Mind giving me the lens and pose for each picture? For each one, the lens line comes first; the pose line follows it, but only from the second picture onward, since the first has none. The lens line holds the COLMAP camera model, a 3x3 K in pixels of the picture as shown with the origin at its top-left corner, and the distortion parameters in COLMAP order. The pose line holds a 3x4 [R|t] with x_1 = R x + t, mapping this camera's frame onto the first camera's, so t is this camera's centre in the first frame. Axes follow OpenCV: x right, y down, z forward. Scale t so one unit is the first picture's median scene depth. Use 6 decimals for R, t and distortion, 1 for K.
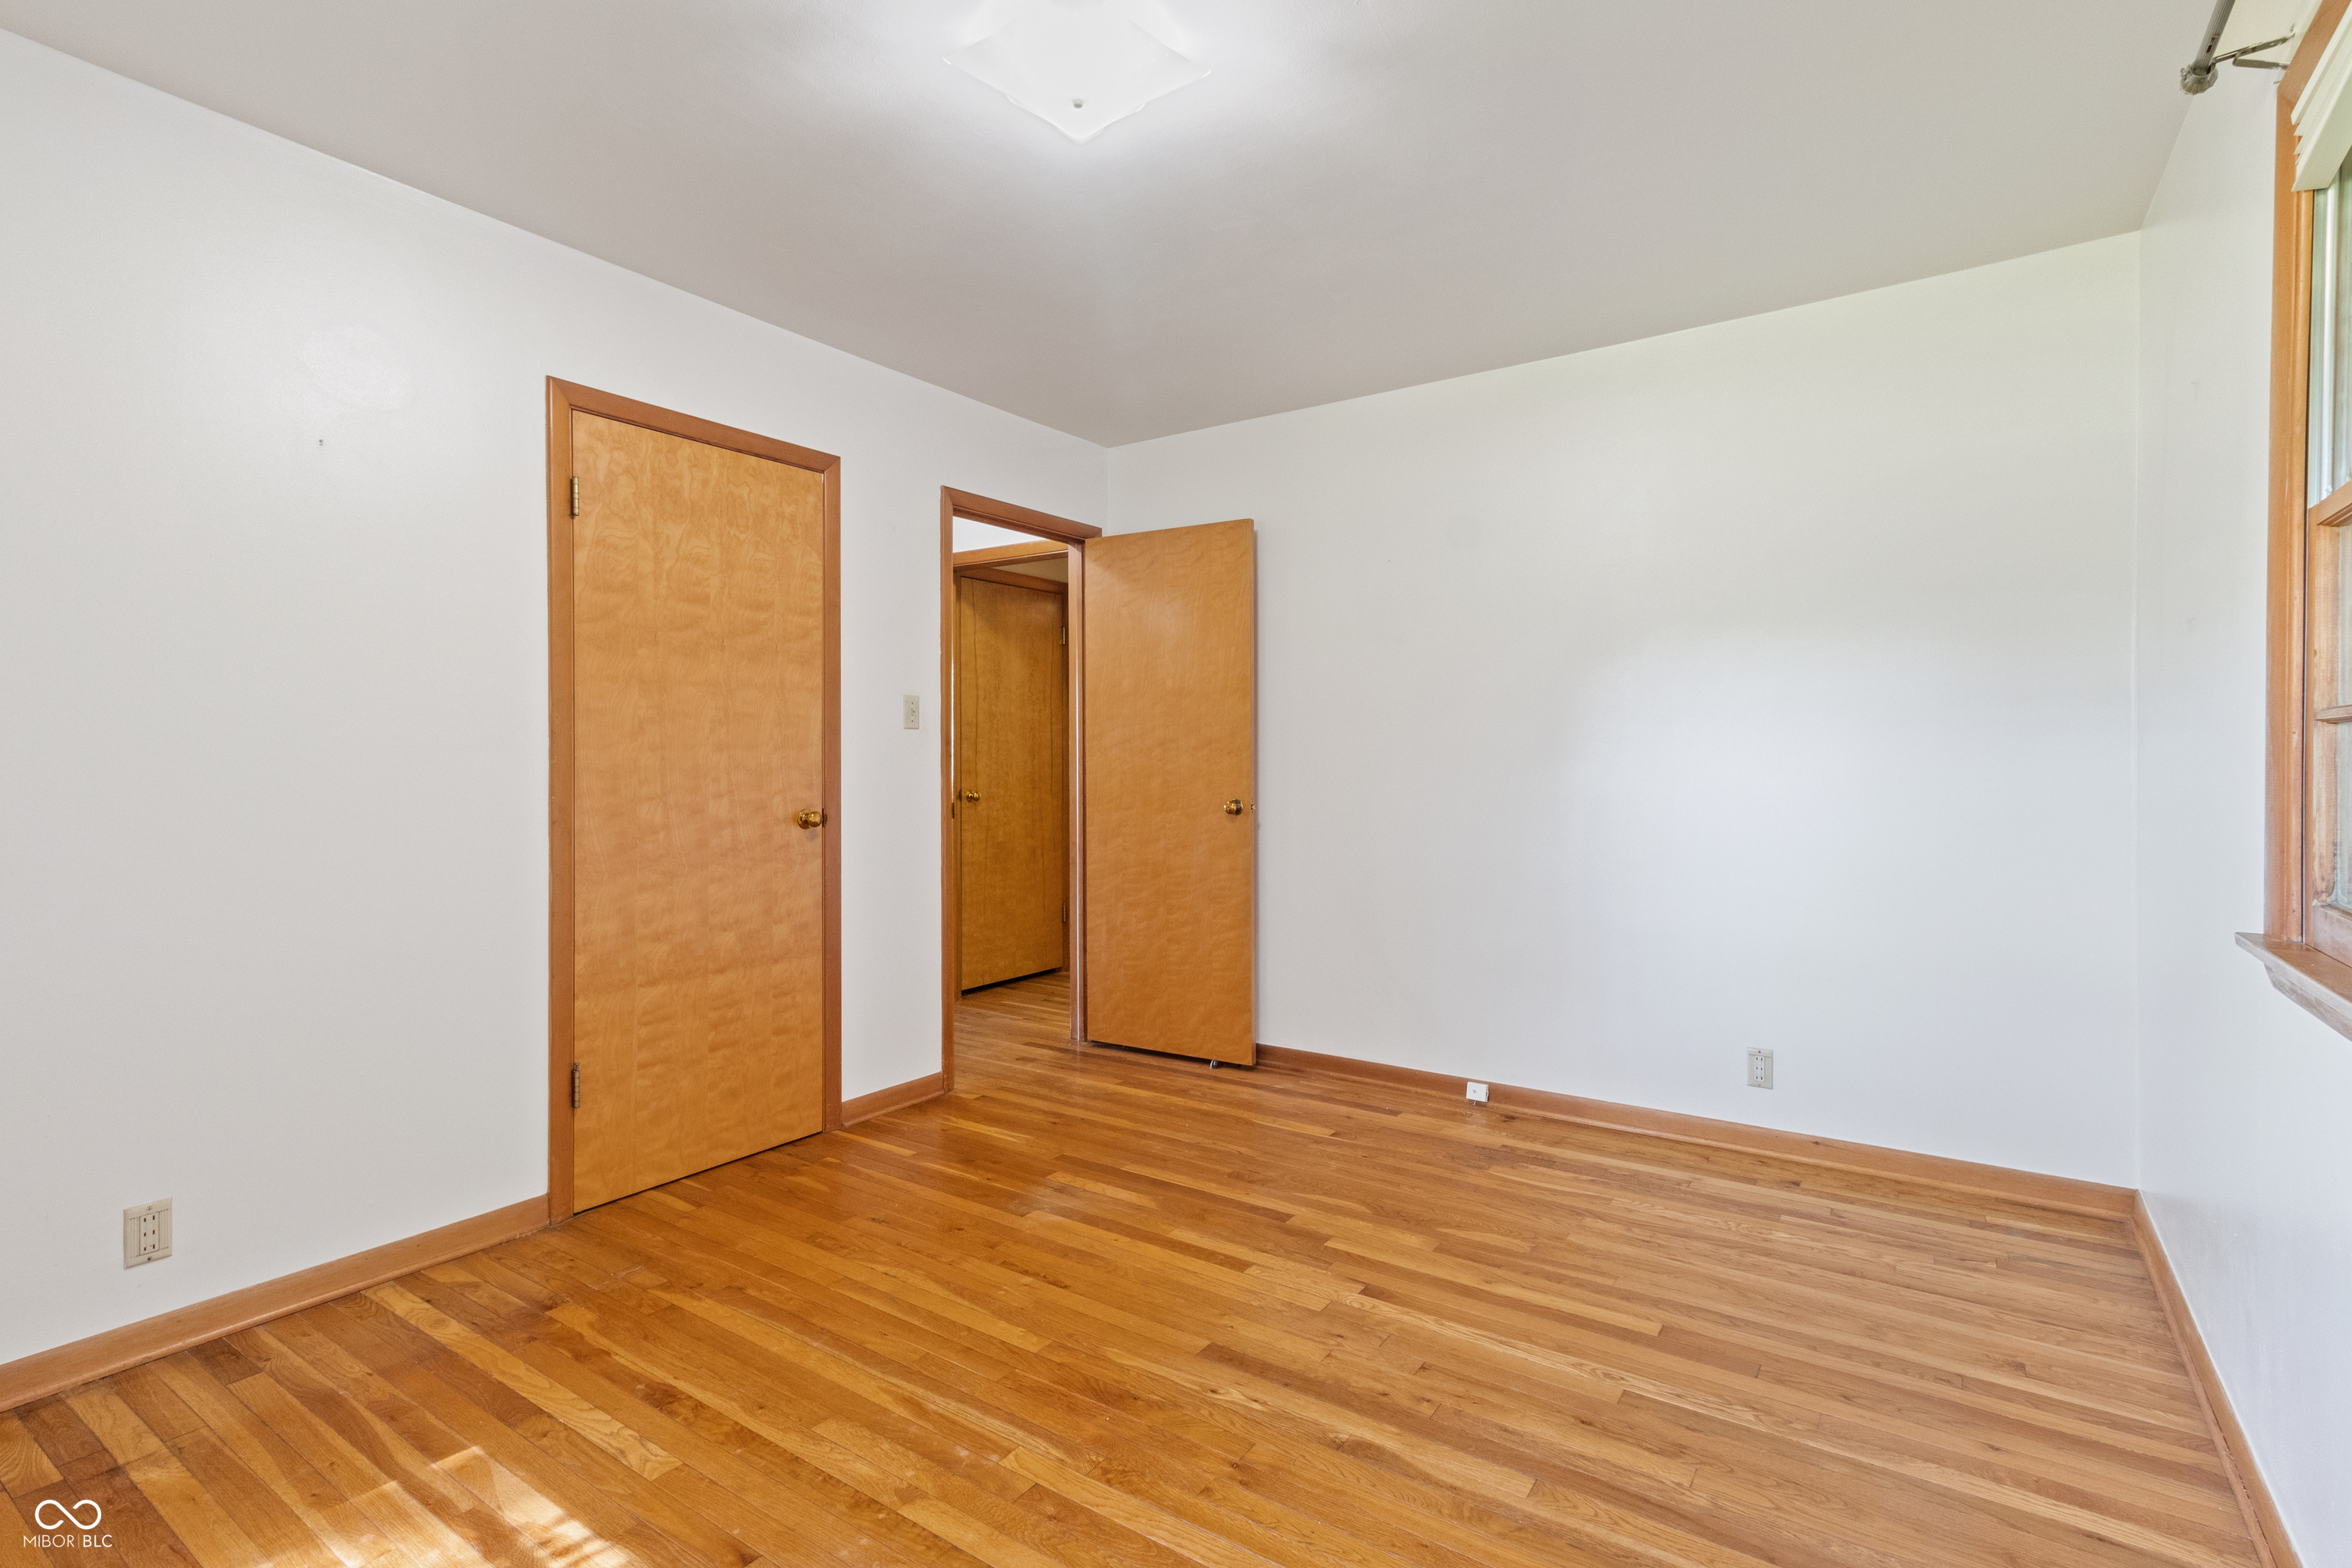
lens RADIAL K [[1097.2, 0, 1181.3], [0, 1097.2, 752.0], [0, 0, 1]] dist [-0.001561, -0.000442]
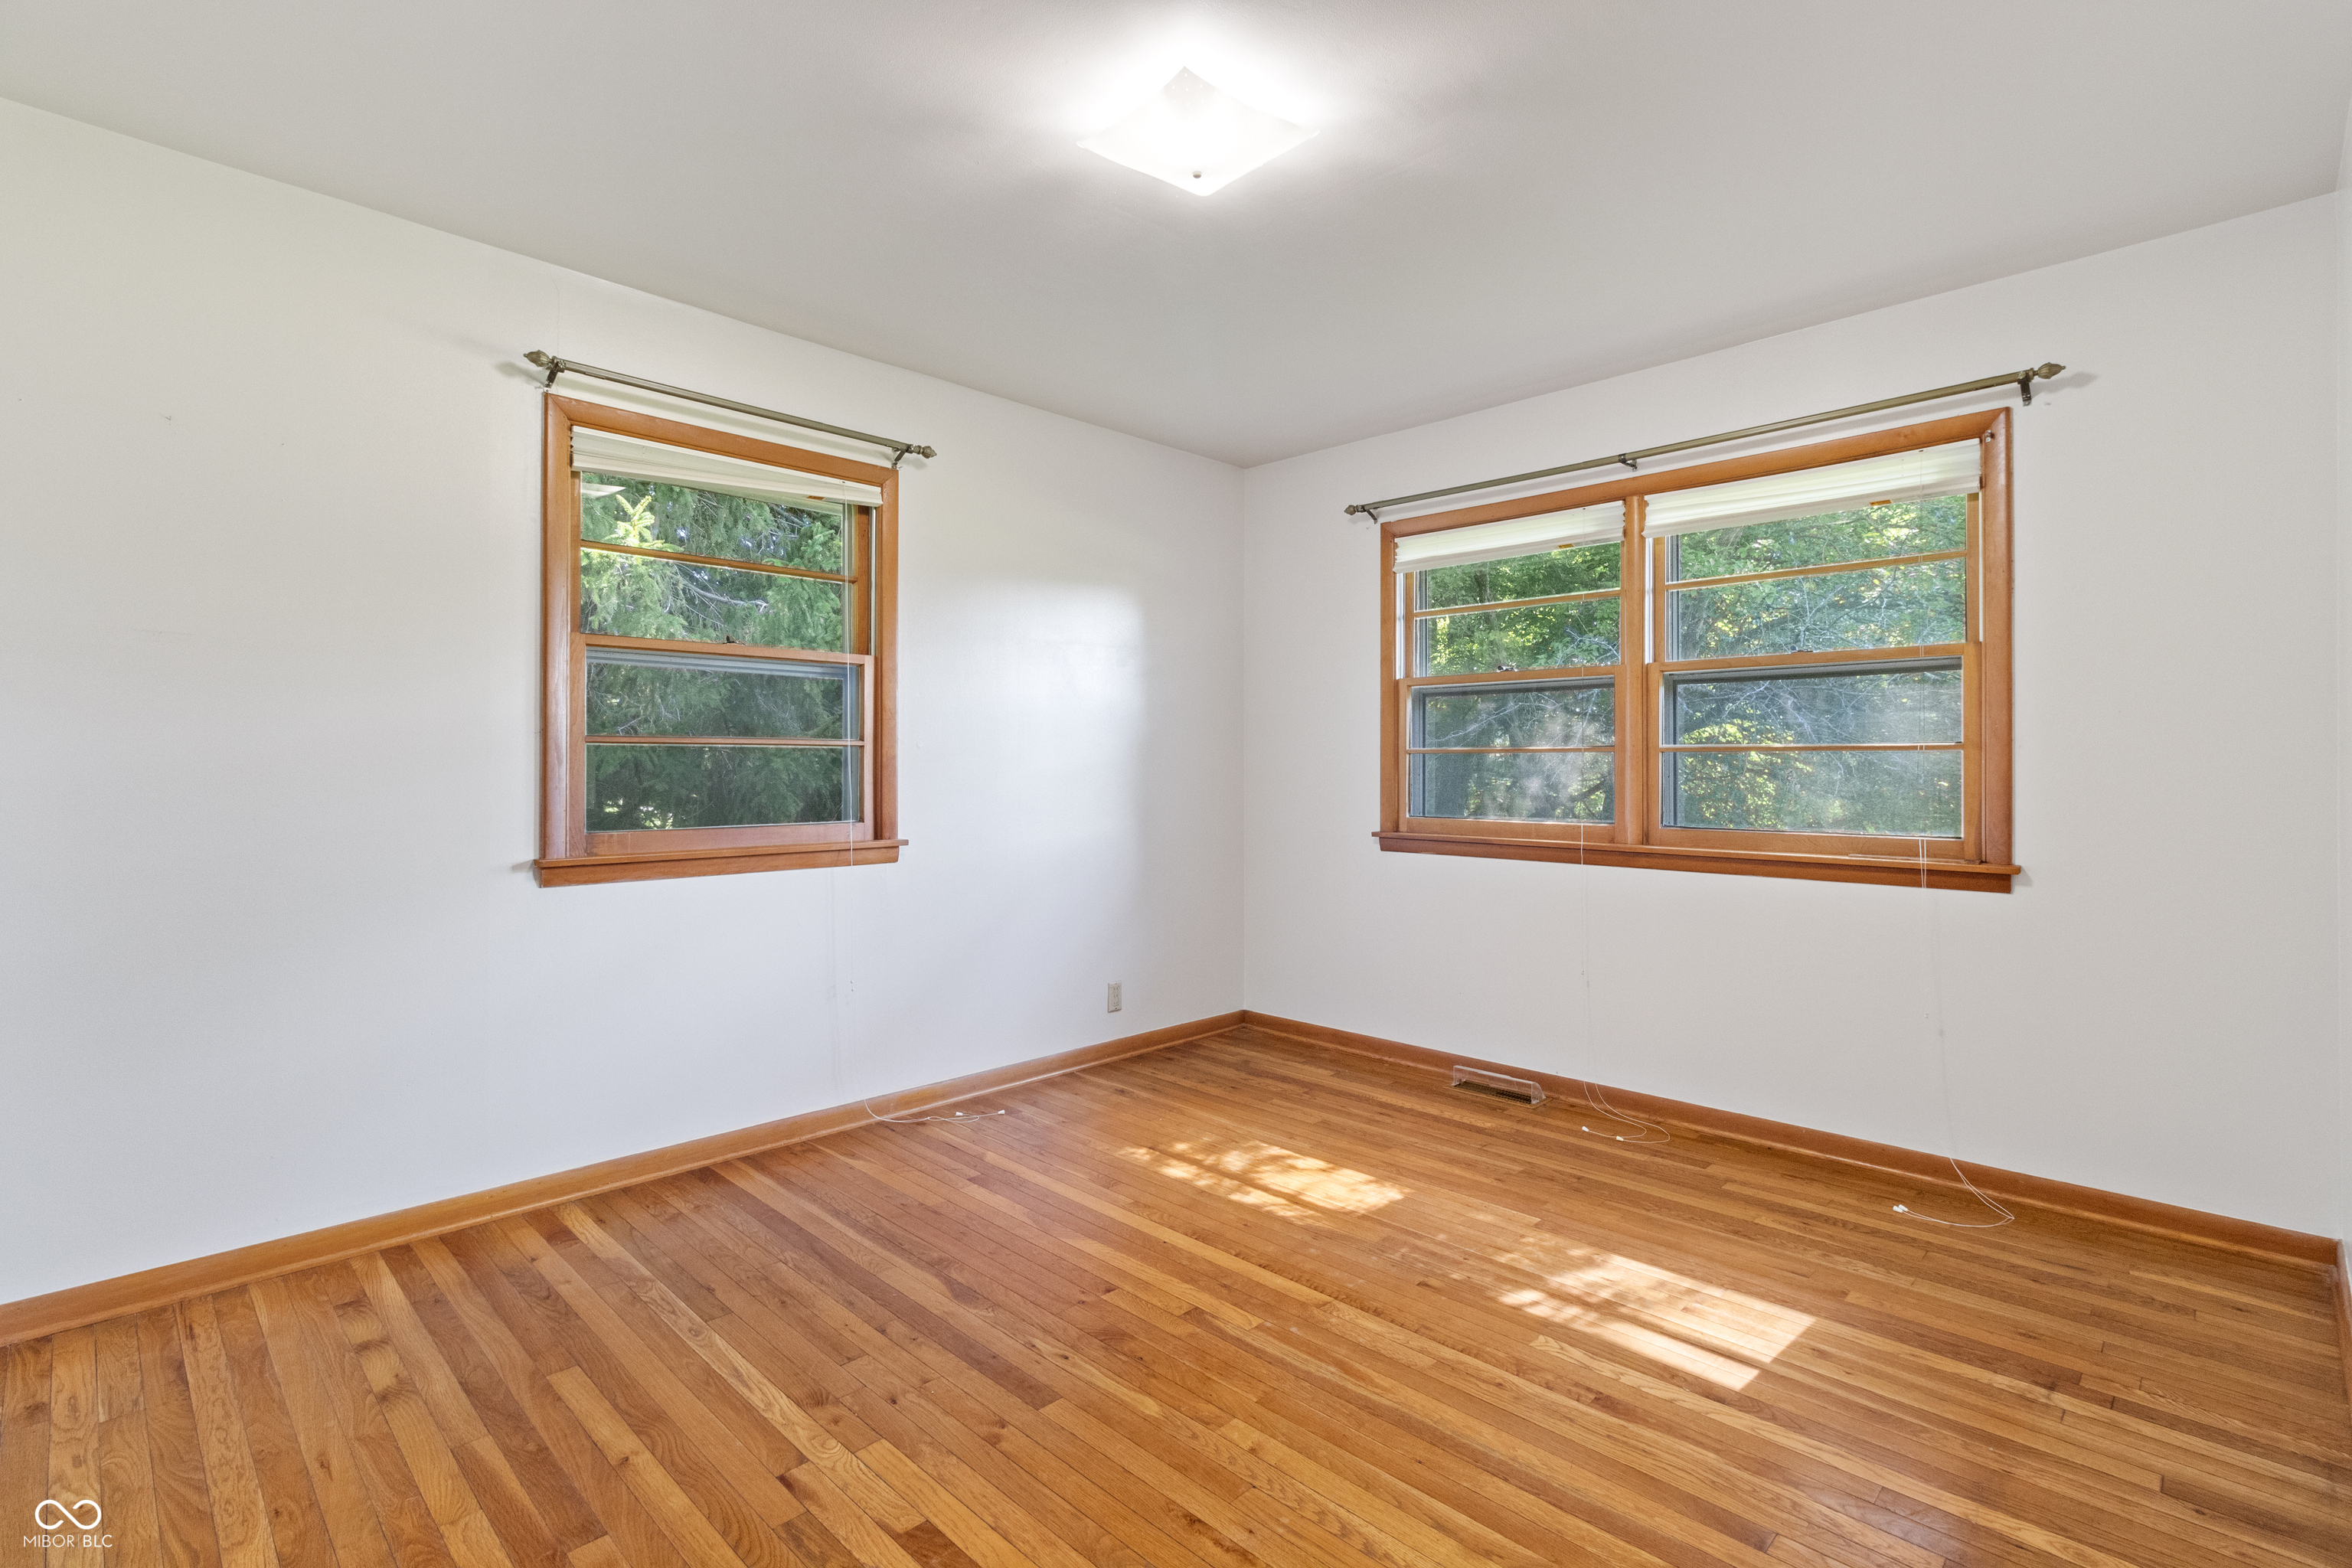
lens RADIAL K [[1097.2, 0, 1181.3], [0, 1097.2, 752.0], [0, 0, 1]] dist [-0.001561, -0.000442]
pose [[-0.983144, -0.001138, 0.182830, -0.197538], [-0.005277, 0.999741, -0.022152, 0.020619], [-0.182757, -0.022744, -0.982895, 1.483411]]
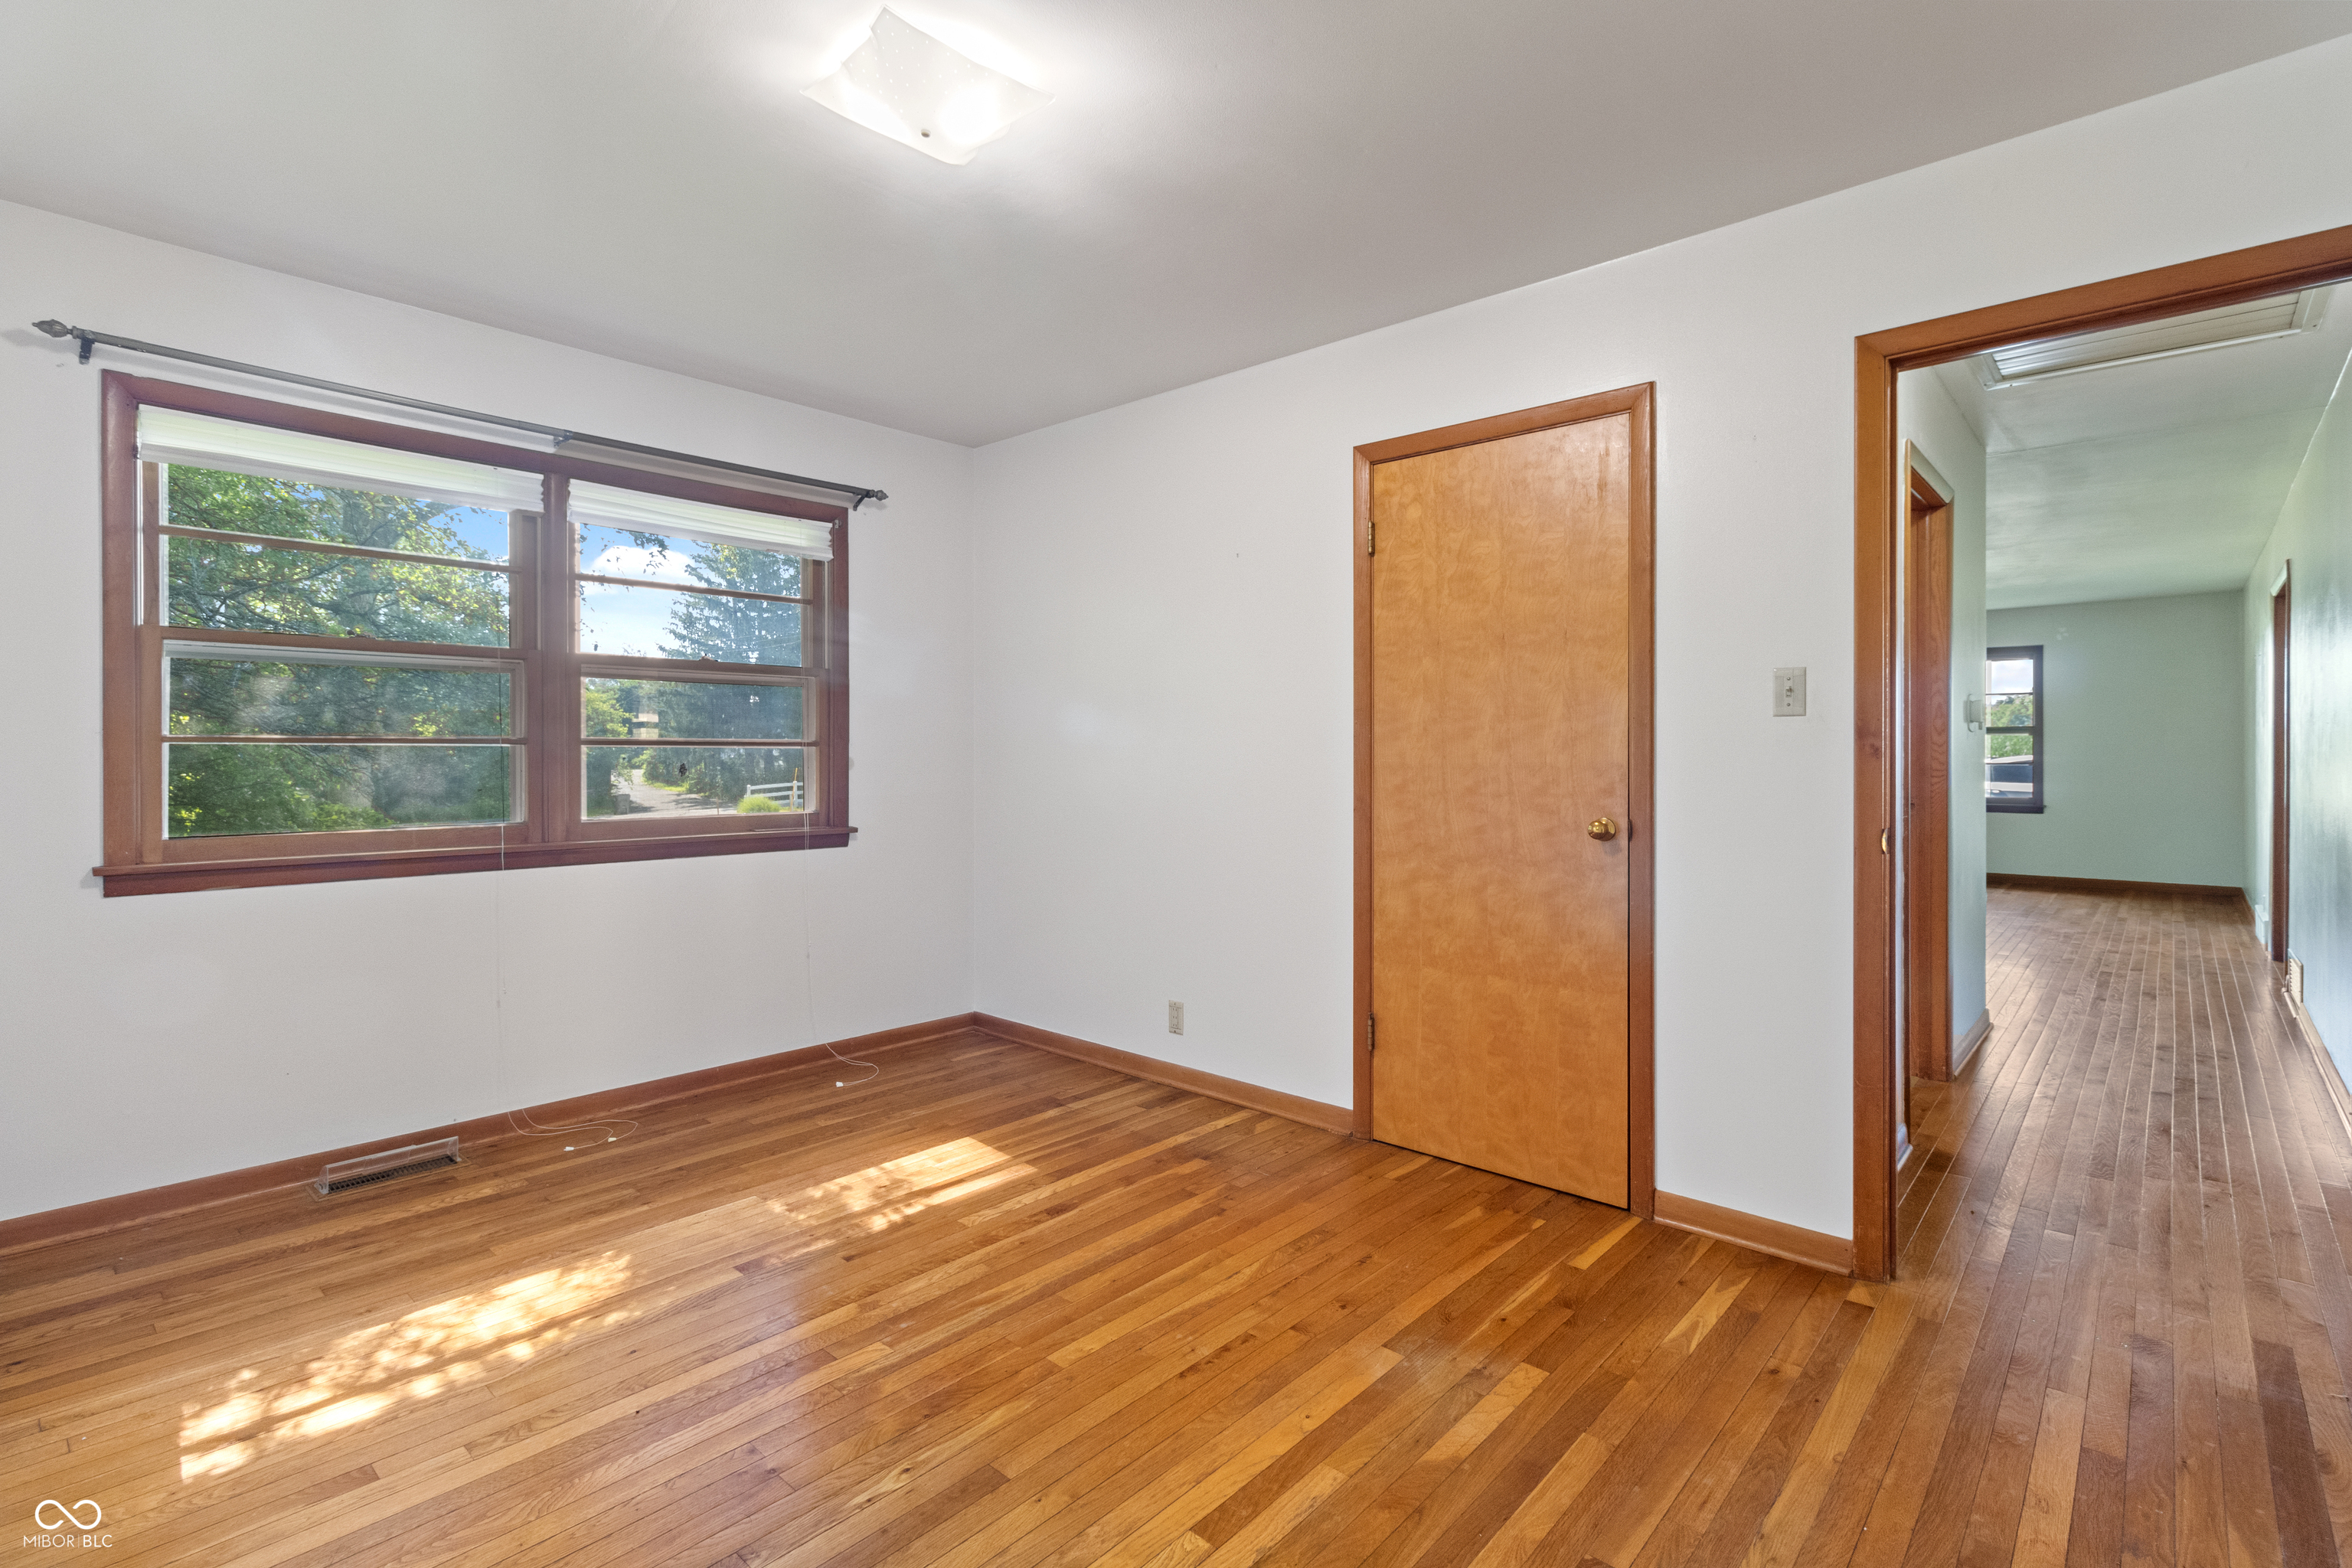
lens RADIAL K [[1085.2, 0, 1246.6], [0, 1085.2, 752.6], [0, 0, 1]] dist [-0.000806, -0.000414]
pose [[-0.098825, 0.000774, -0.995104, 0.646052], [0.003781, 0.999993, 0.000403, 0.000387], [0.995098, -0.003723, -0.098828, 1.002455]]
